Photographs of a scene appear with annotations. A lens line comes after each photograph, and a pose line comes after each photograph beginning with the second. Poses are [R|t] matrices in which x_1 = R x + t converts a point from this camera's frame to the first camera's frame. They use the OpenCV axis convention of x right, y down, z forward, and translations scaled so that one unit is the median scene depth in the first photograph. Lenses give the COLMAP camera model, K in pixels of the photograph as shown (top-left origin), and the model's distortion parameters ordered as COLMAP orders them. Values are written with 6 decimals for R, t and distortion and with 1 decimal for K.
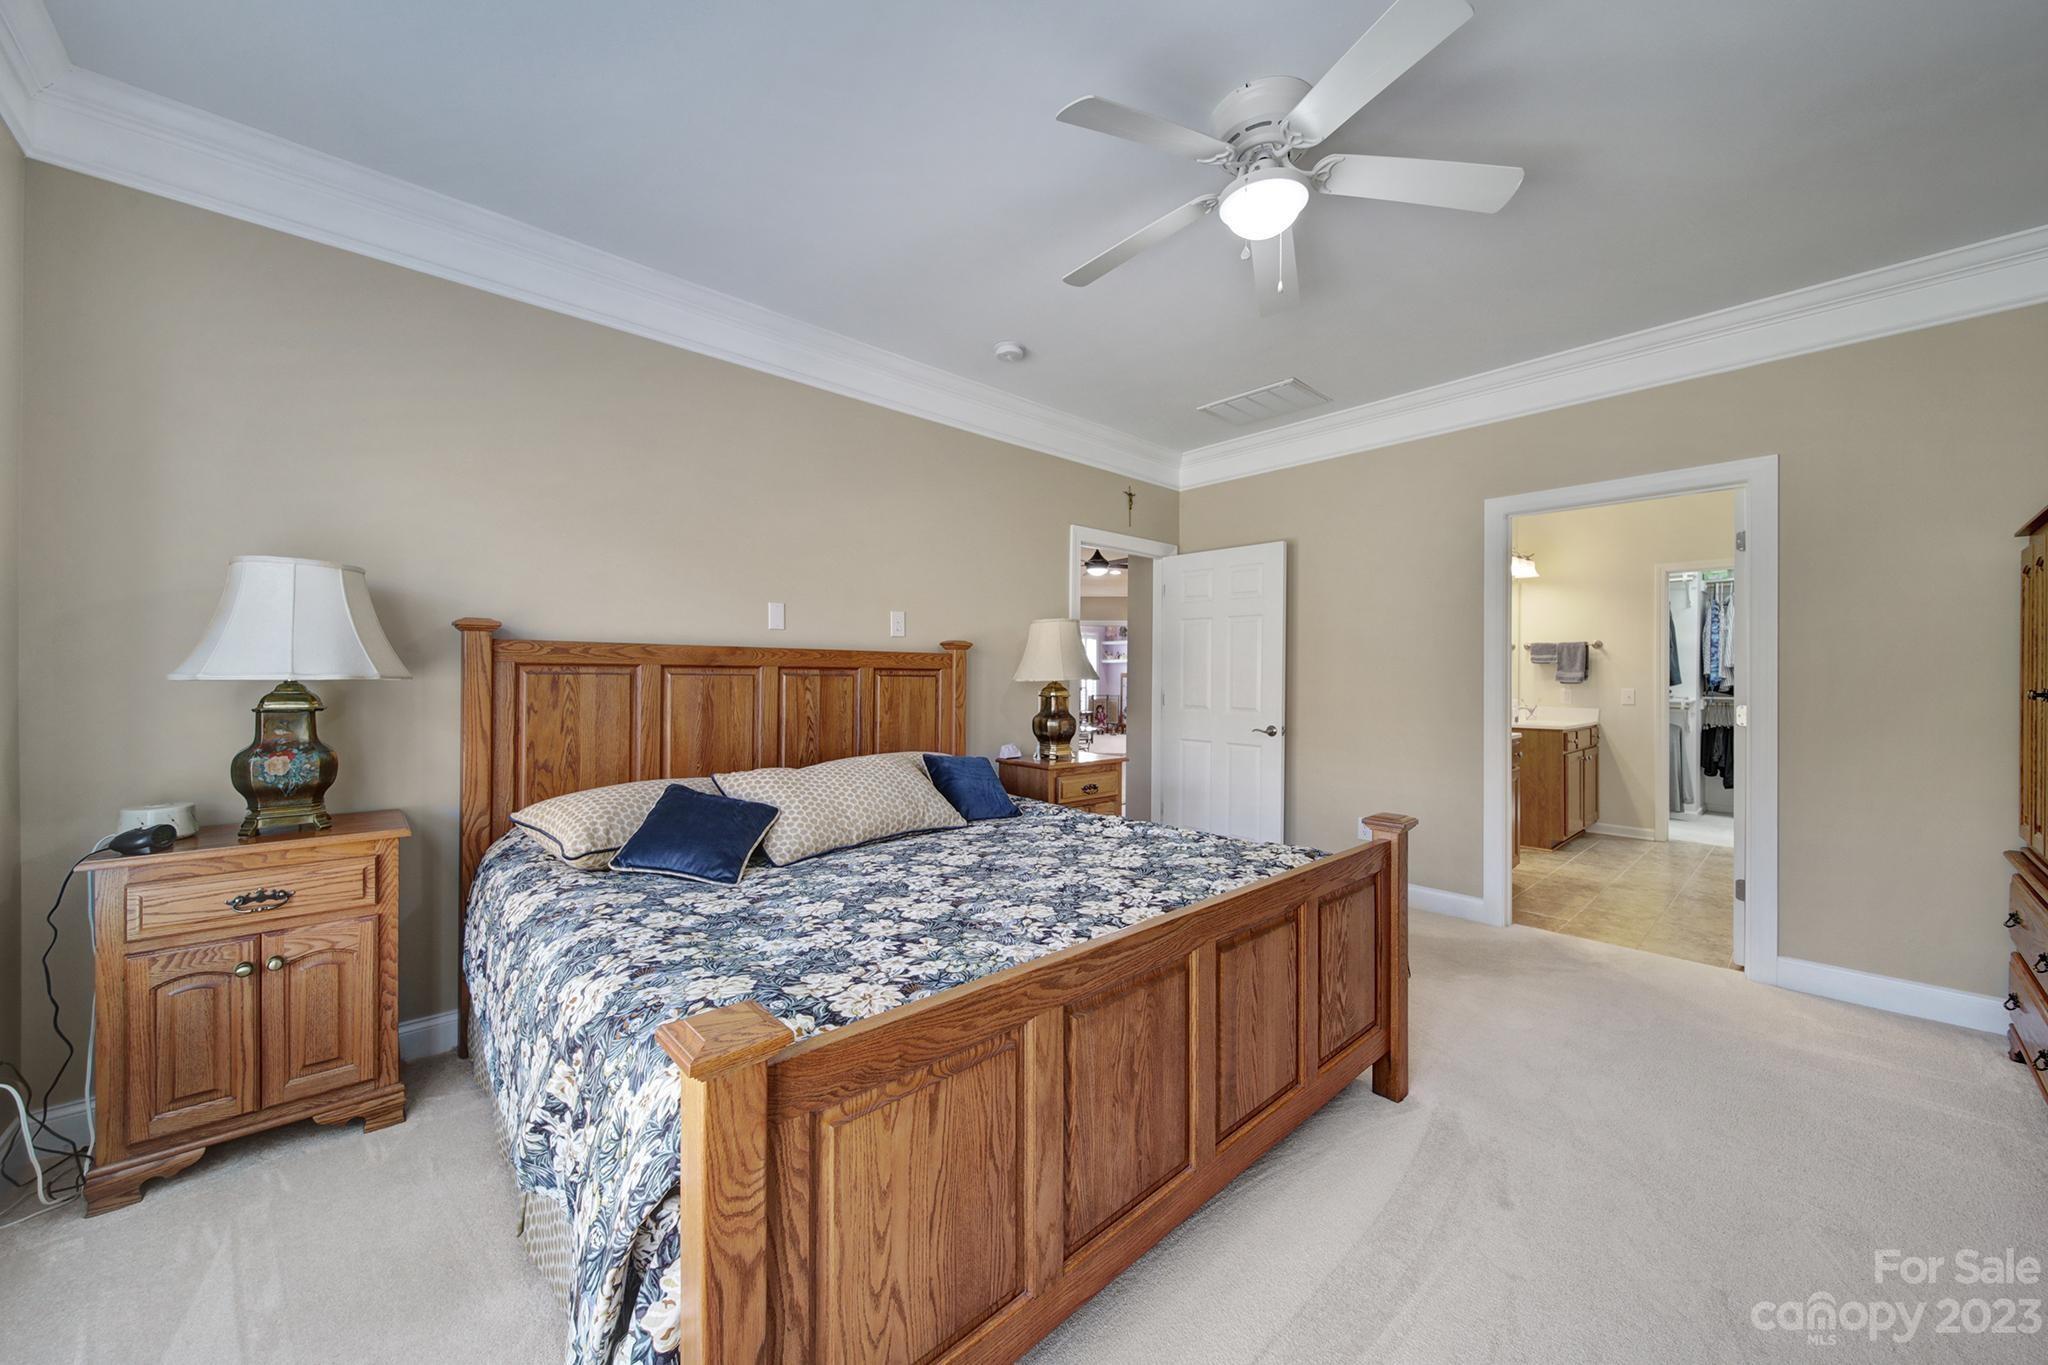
lens RADIAL K [[719.5, 0, 1018.6], [0, 719.5, 673.9], [0, 0, 1]] dist [0.000750, 0.000071]
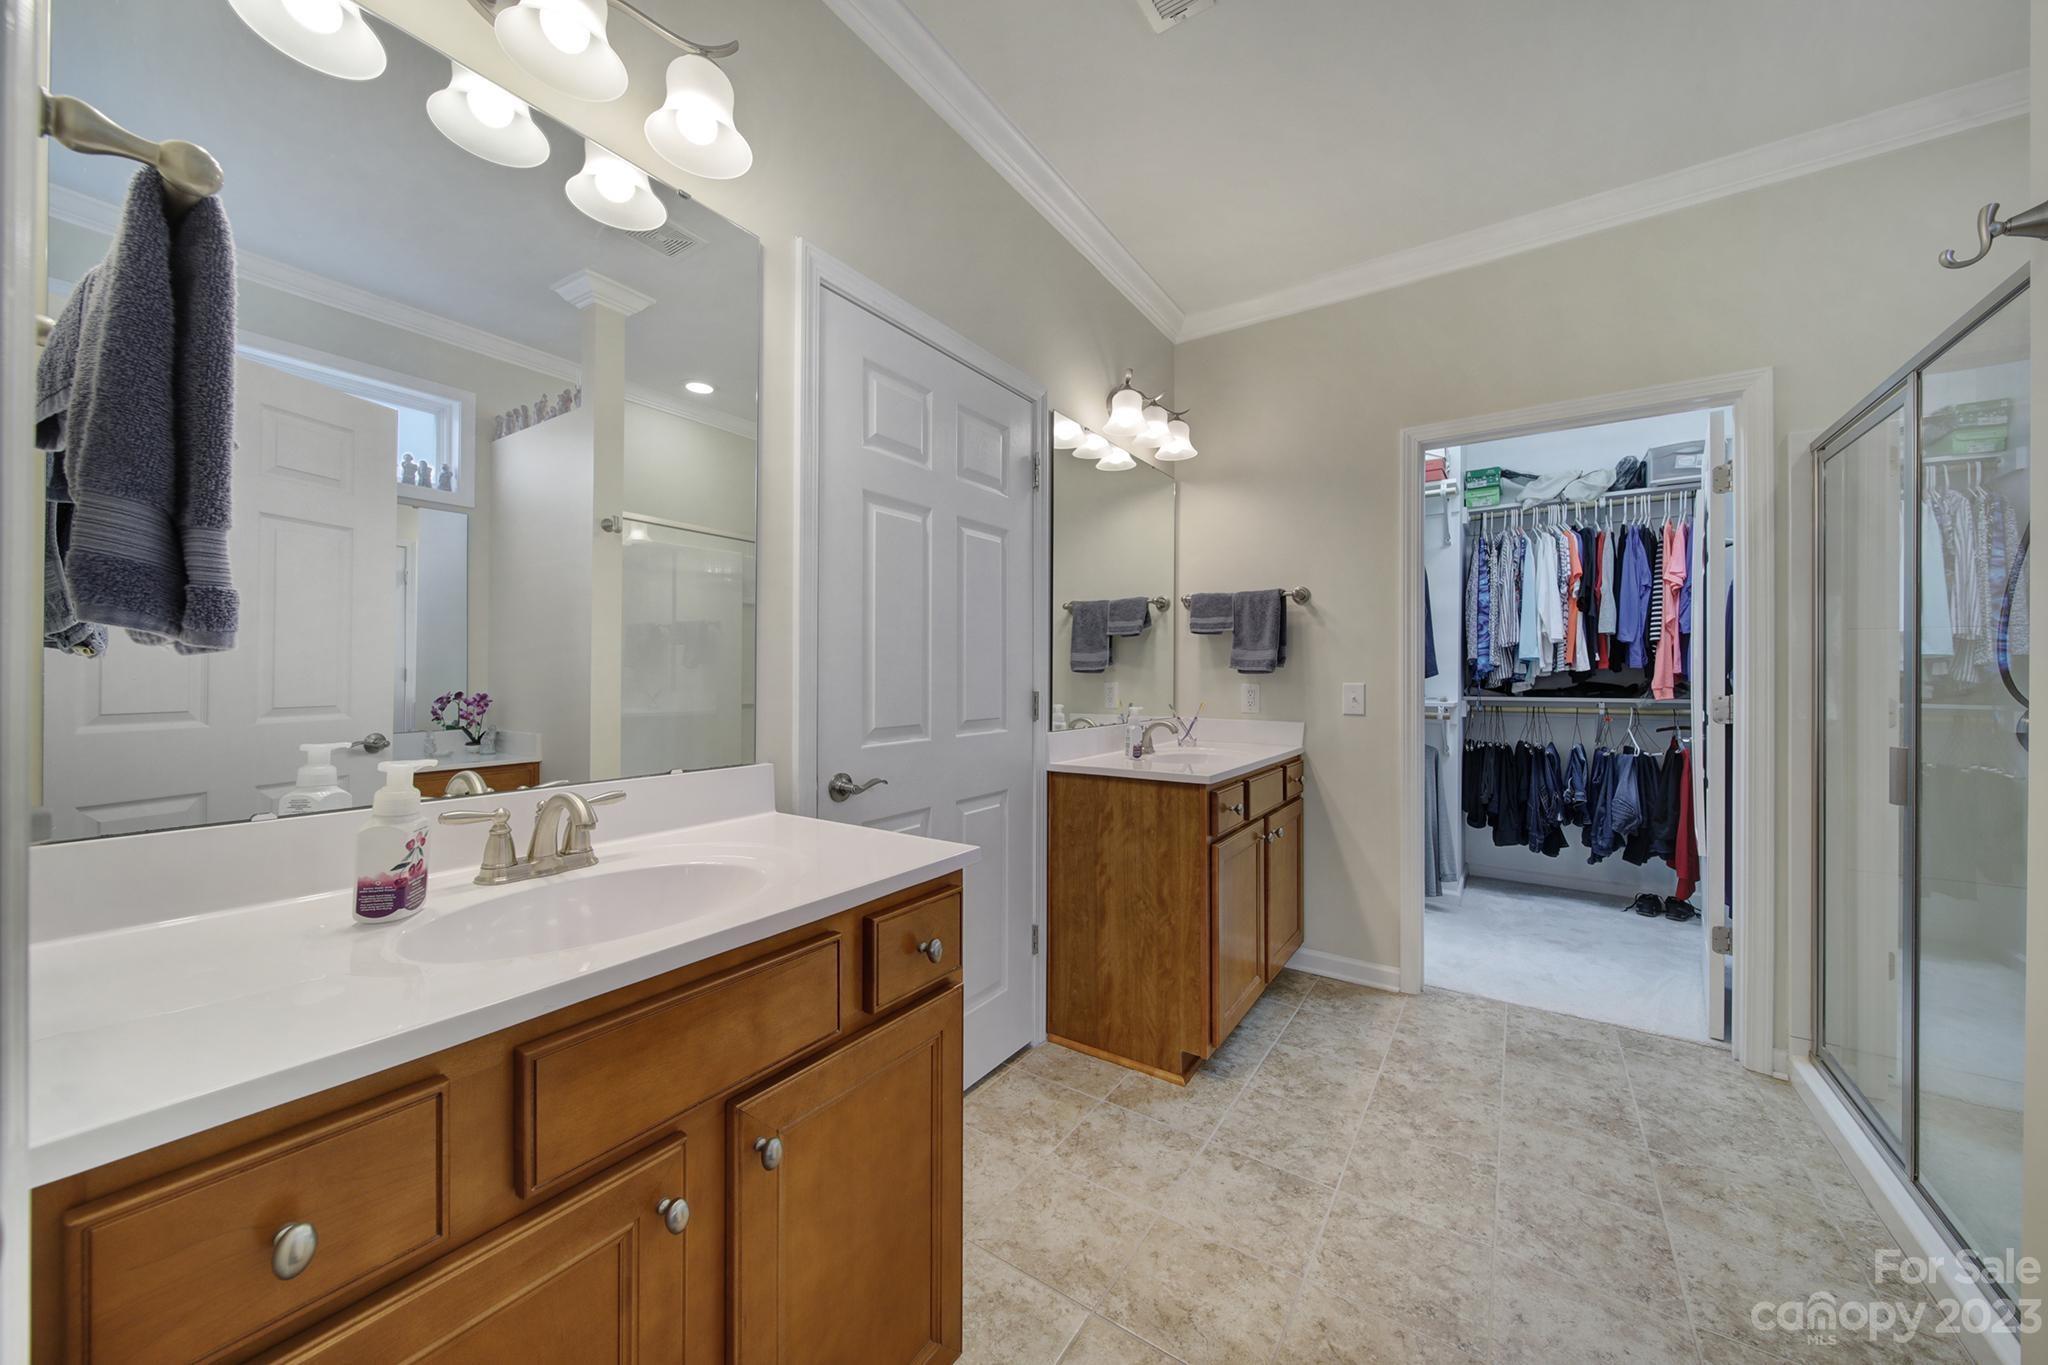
lens RADIAL K [[687.9, 0, 1018.6], [0, 687.9, 686.4], [0, 0, 1]] dist [-0.019956, 0.002354]
pose [[0.976844, -0.008089, 0.213802, 0.496435], [0.006875, 0.999956, 0.006423, 0.017975], [-0.213844, -0.004804, 0.976856, 0.561790]]
